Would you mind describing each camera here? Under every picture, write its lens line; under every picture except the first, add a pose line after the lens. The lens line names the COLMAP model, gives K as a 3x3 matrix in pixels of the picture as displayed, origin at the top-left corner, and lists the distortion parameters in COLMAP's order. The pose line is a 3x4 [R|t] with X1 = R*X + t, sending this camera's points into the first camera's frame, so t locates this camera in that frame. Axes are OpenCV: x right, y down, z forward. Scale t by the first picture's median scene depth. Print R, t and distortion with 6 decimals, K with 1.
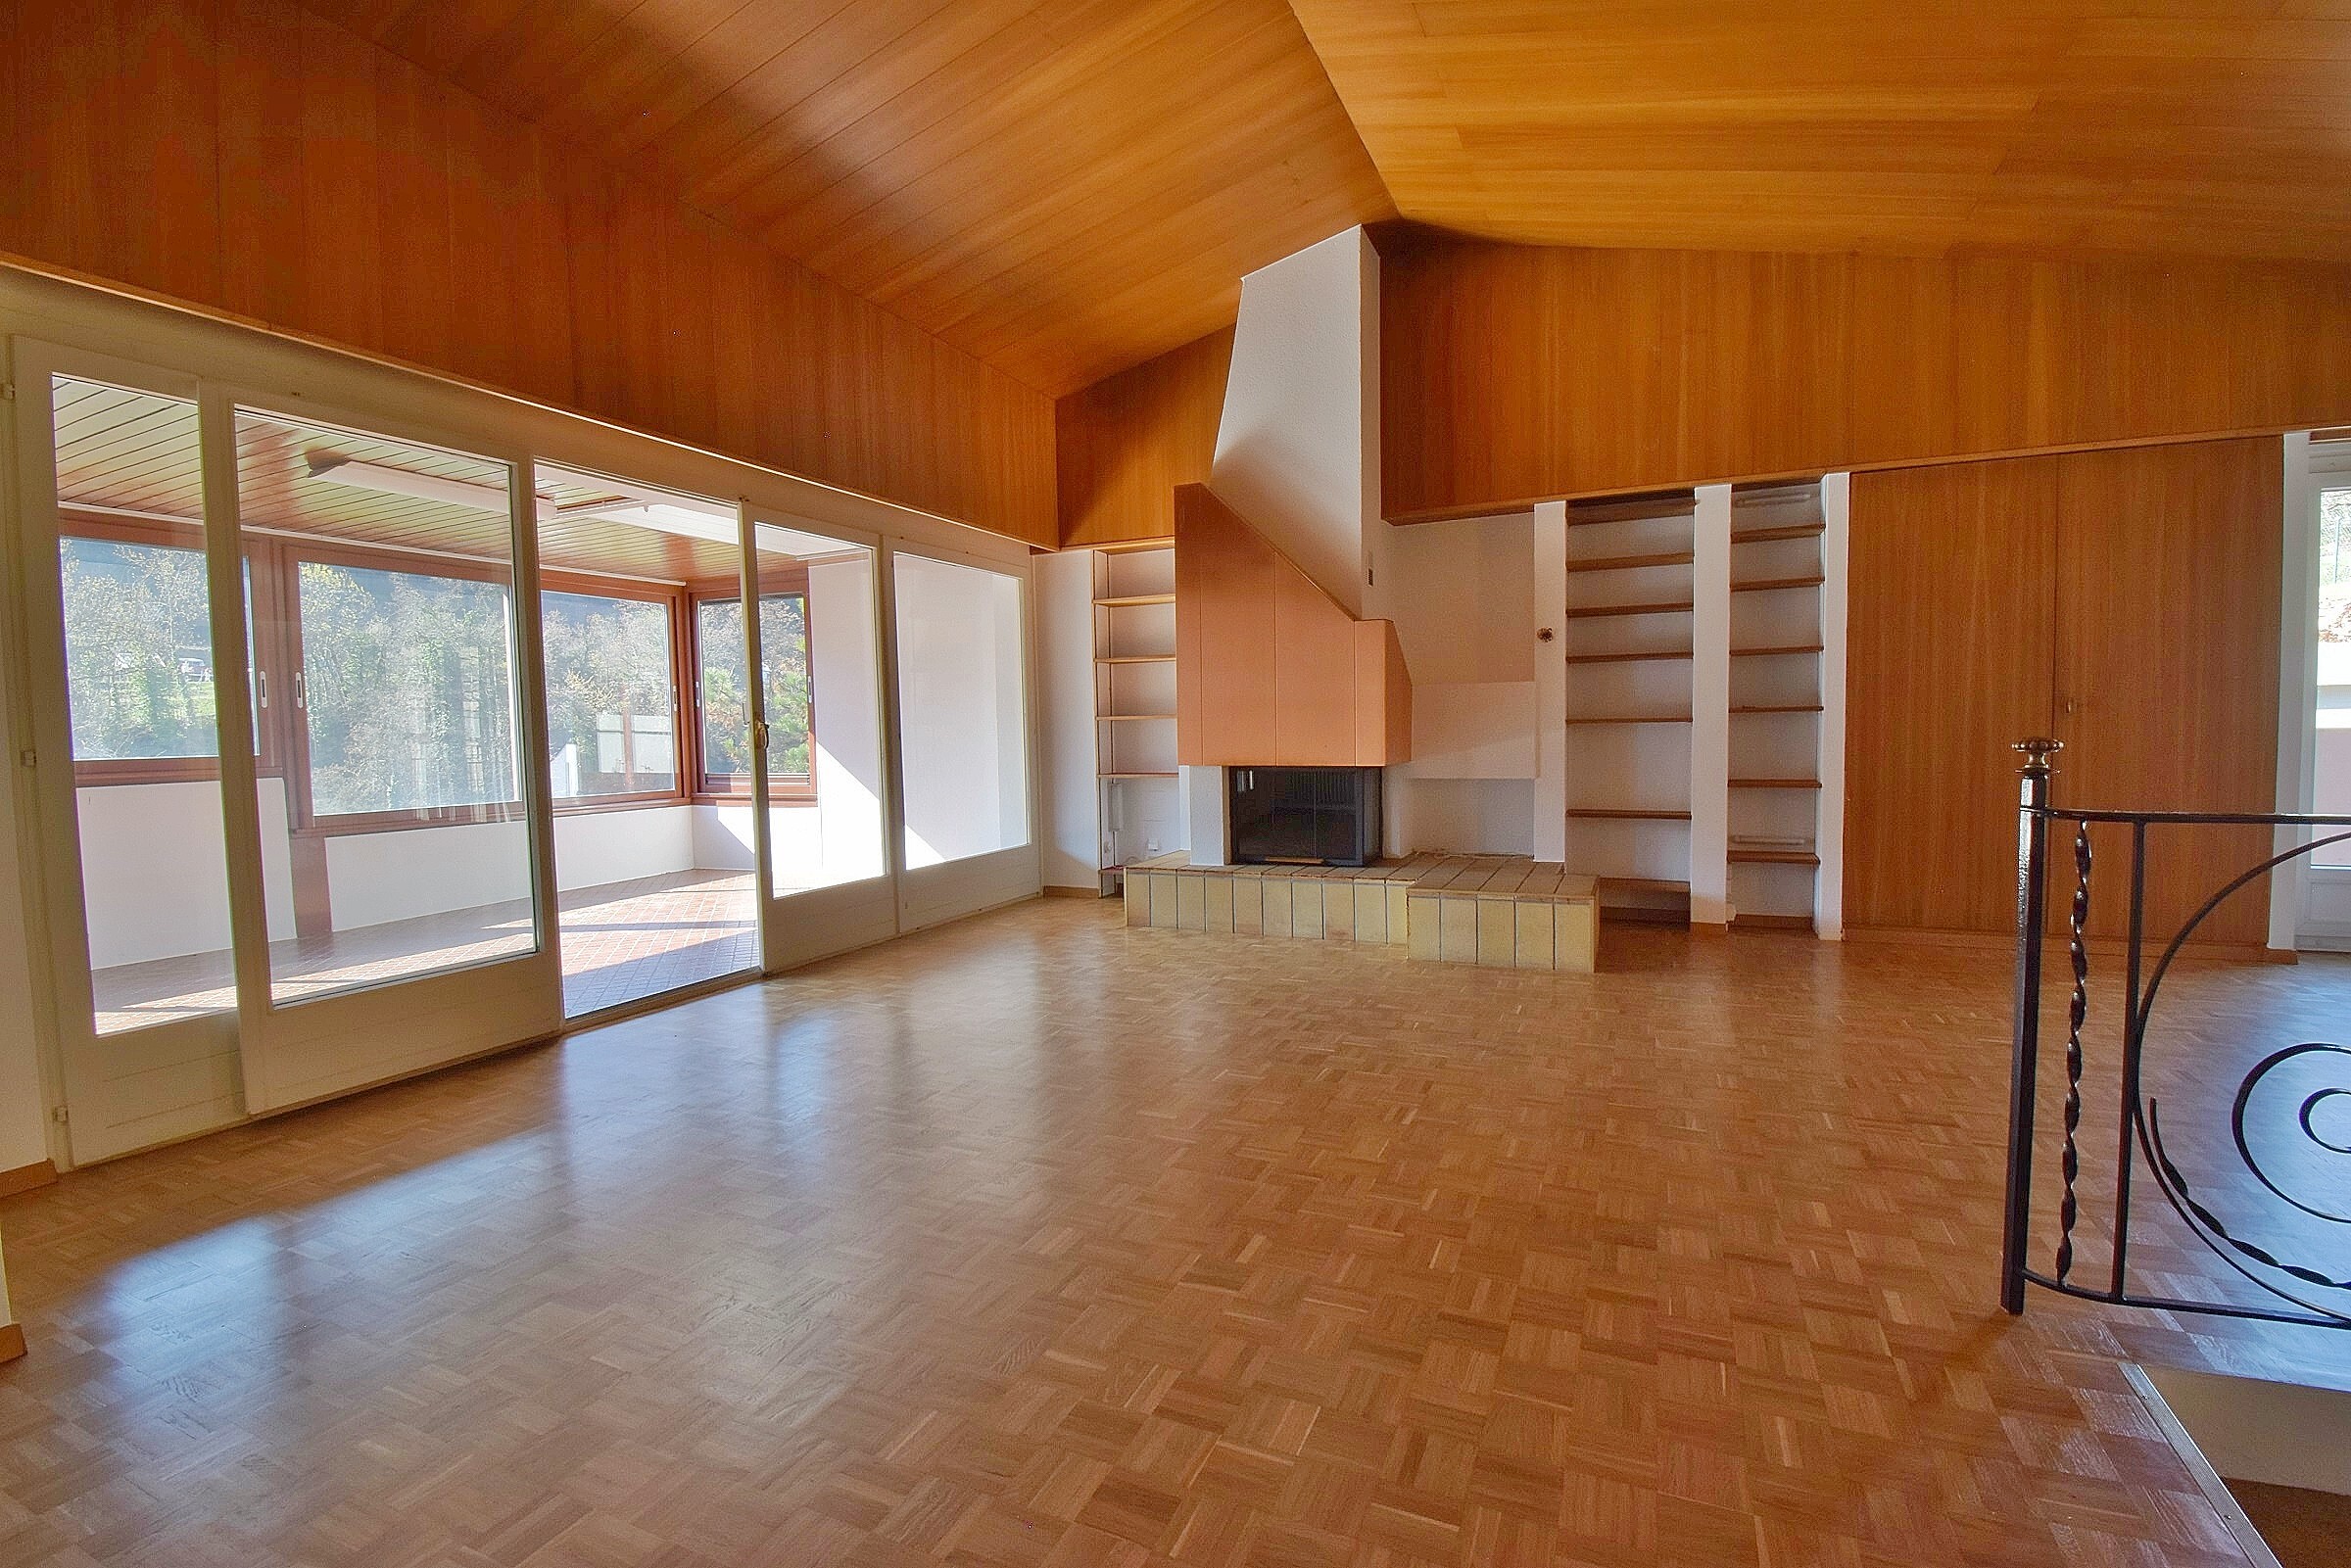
lens RADIAL K [[1033.1, 0, 1188.5], [0, 1033.1, 785.0], [0, 0, 1]] dist [0.000239, -0.011985]
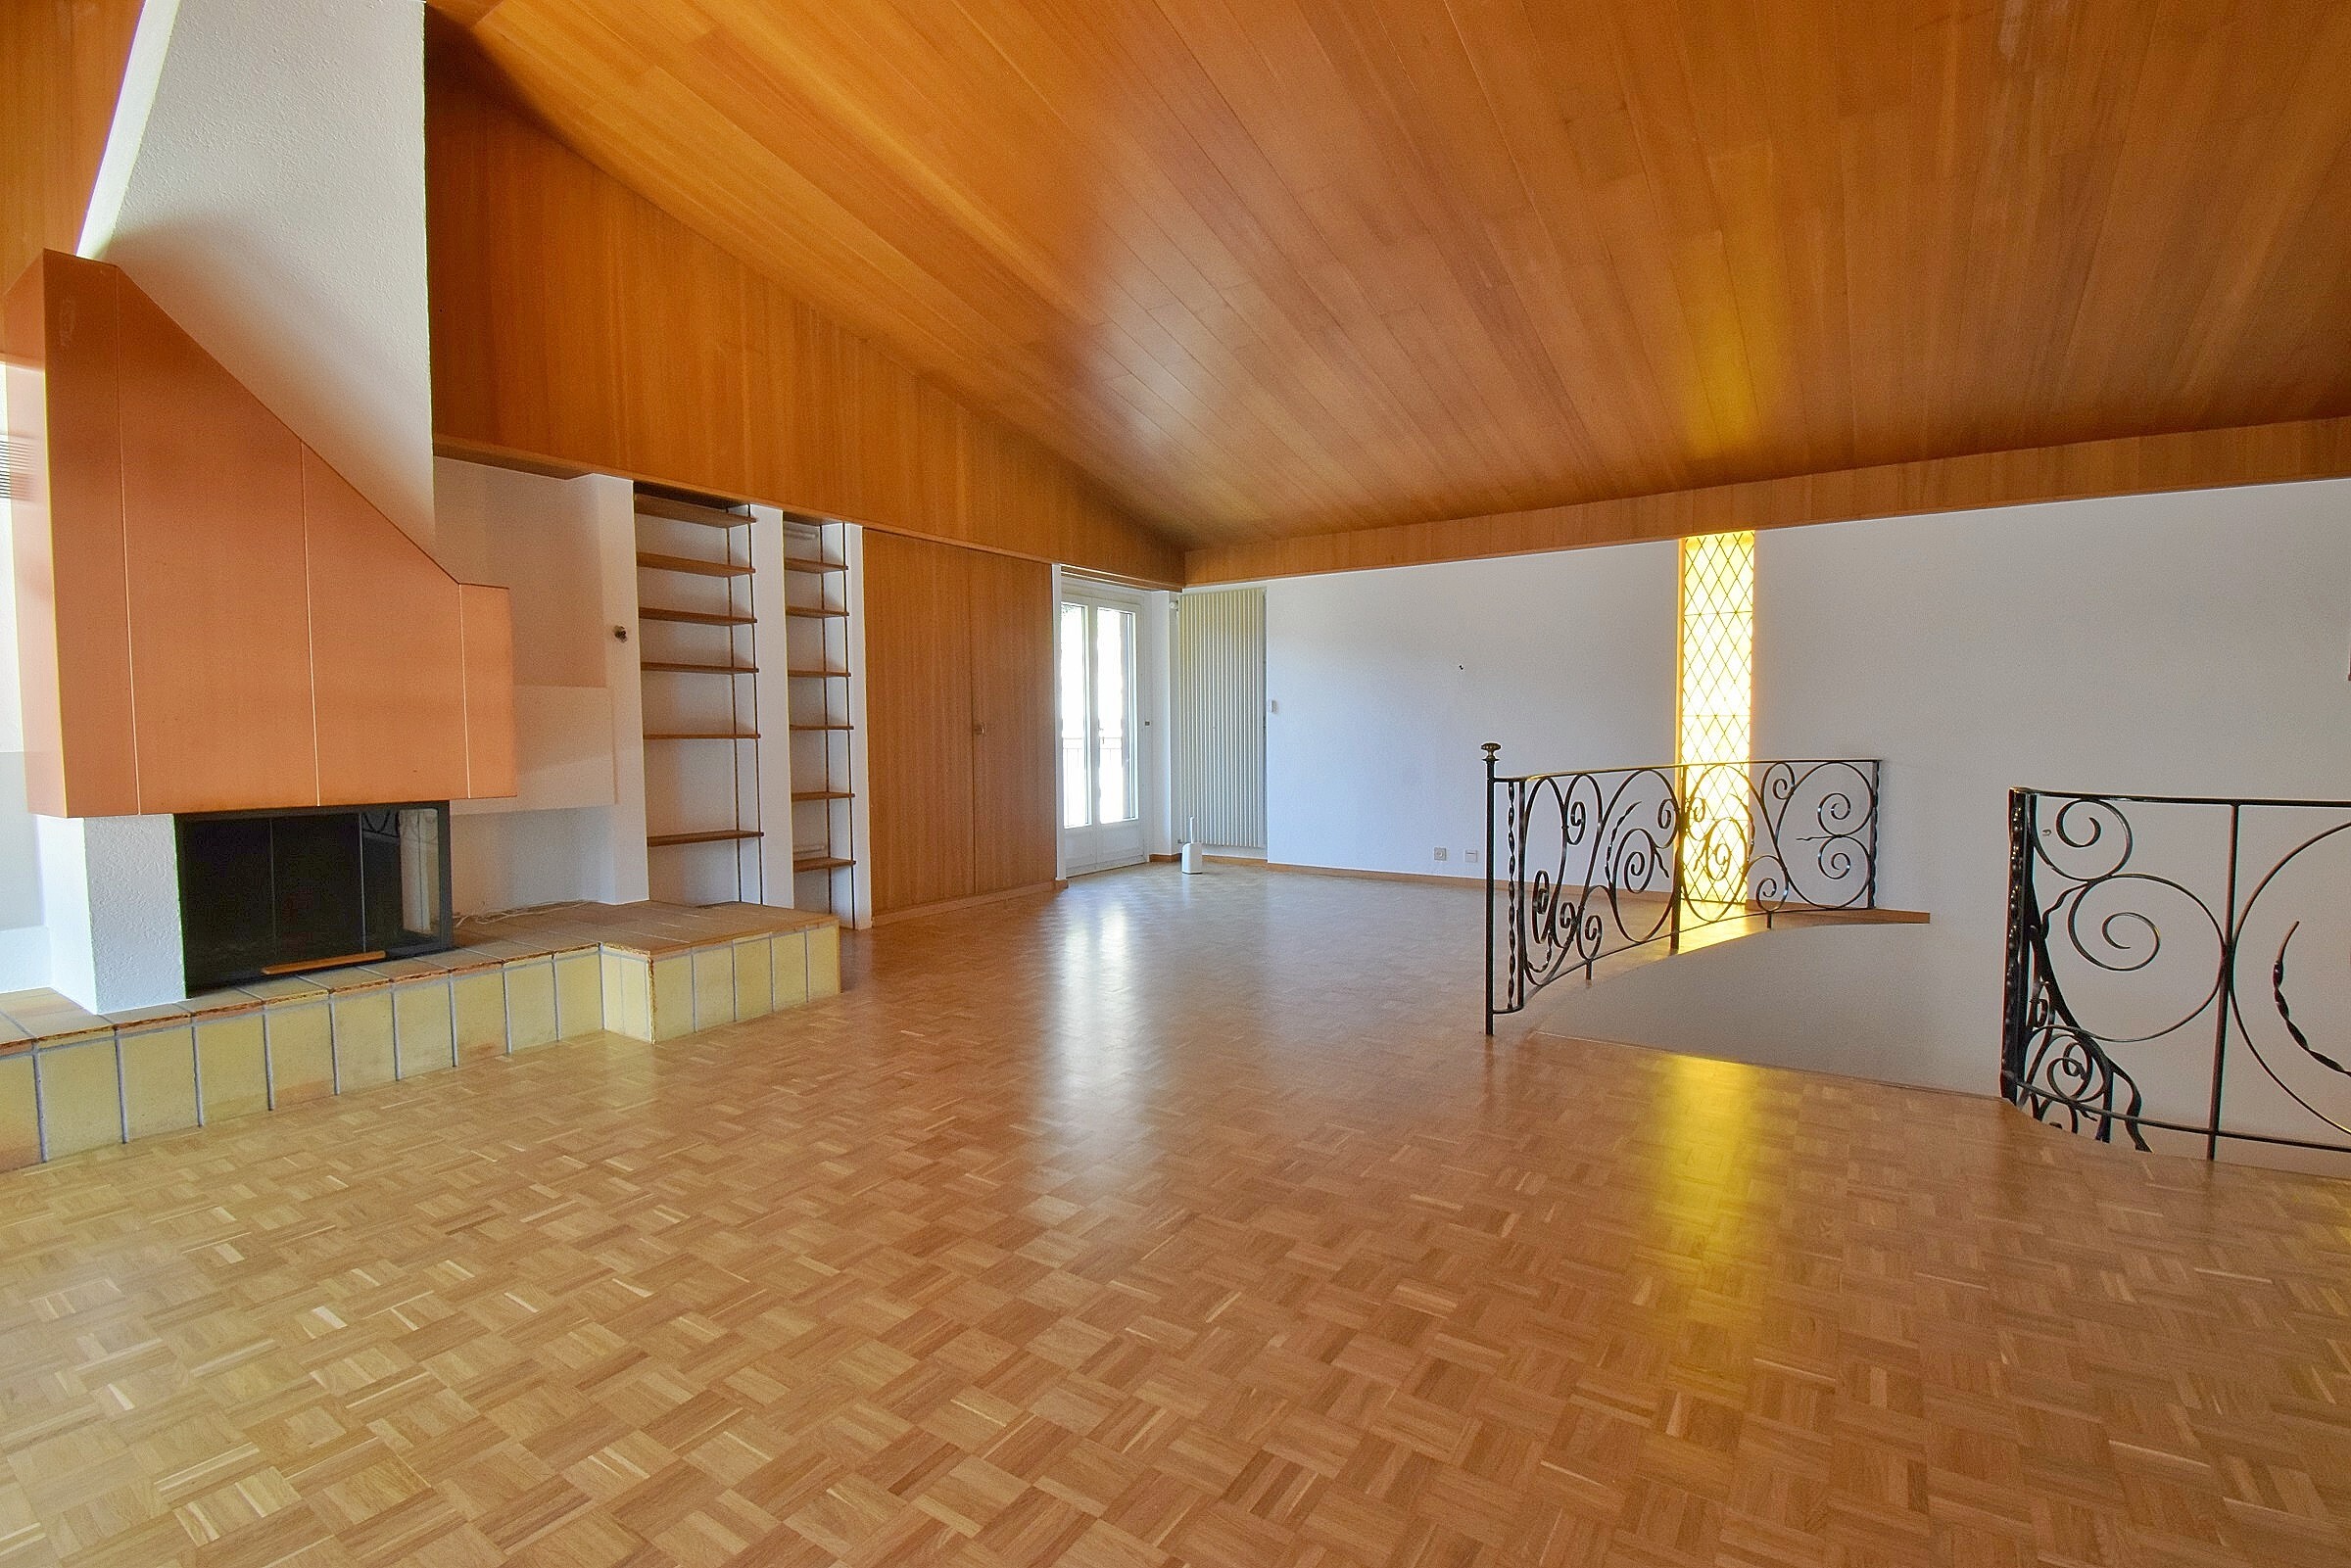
lens RADIAL K [[1033.1, 0, 1188.5], [0, 1033.1, 785.0], [0, 0, 1]] dist [0.000239, -0.011985]
pose [[0.152740, -0.035771, 0.987619, -0.432571], [0.057926, 0.997951, 0.027187, -0.019065], [-0.986567, 0.053056, 0.154499, 0.435344]]
